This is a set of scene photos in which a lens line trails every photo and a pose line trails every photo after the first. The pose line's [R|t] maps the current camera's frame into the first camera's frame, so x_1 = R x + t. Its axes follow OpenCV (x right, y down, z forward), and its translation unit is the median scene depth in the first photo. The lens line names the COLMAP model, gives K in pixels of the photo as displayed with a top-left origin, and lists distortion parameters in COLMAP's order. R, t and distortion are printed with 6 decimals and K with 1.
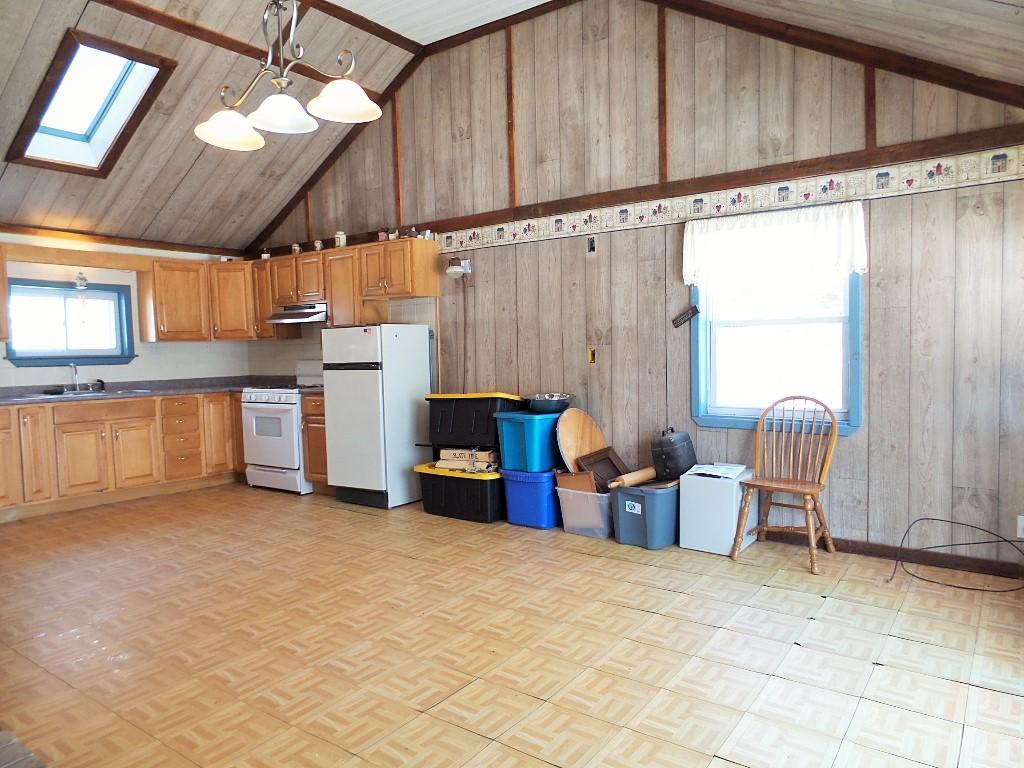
lens RADIAL K [[698.6, 0, 514.0], [0, 698.6, 396.8], [0, 0, 1]] dist [-0.009102, 0.008224]
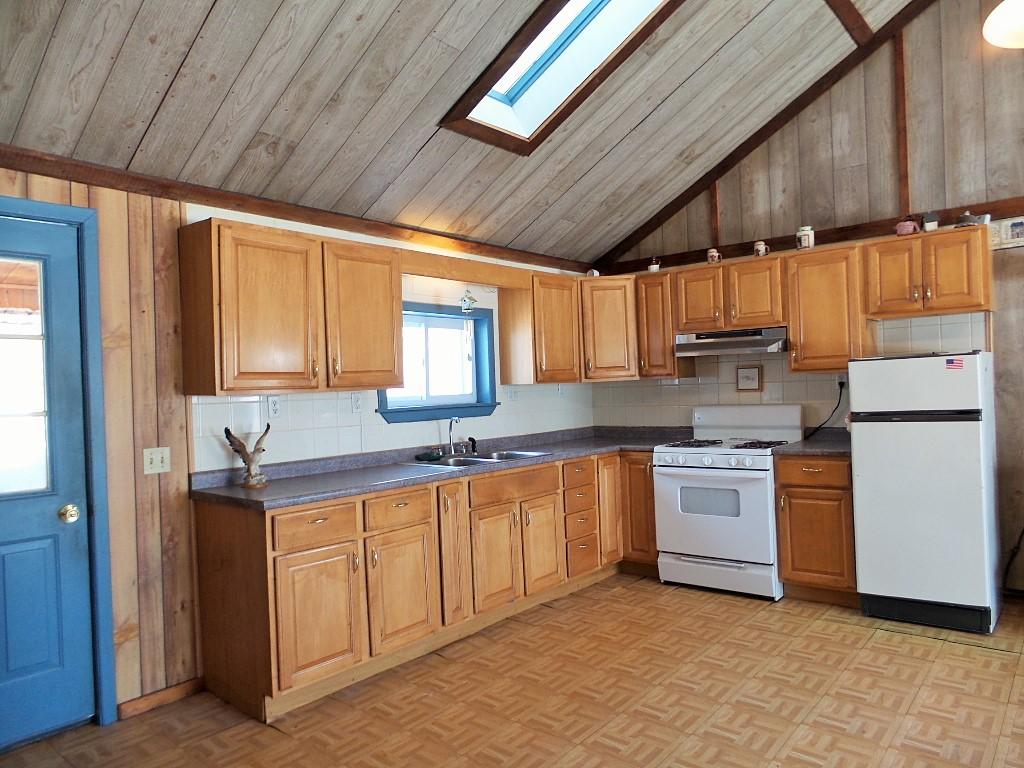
lens RADIAL K [[698.6, 0, 508.2], [0, 698.6, 391.0], [0, 0, 1]] dist [-0.009102, 0.008224]
pose [[0.997922, -0.016864, -0.062189, -0.593262], [0.012856, 0.997848, -0.064295, -0.030069], [0.063140, 0.063362, 0.995991, 0.320947]]
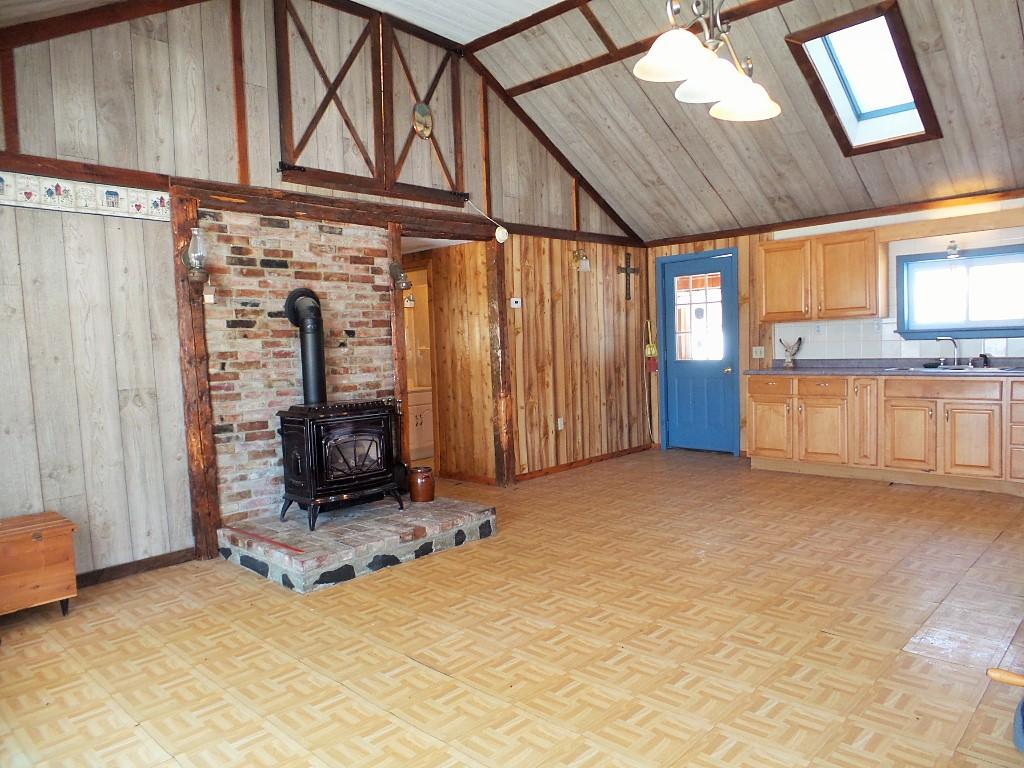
lens RADIAL K [[698.6, 0, 514.2], [0, 698.6, 391.7], [0, 0, 1]] dist [-0.009102, 0.008224]
pose [[-0.137459, 0.094289, -0.986009, 0.449896], [-0.032446, 0.994496, 0.099624, -0.055177], [0.989976, 0.045686, -0.133643, 0.608267]]
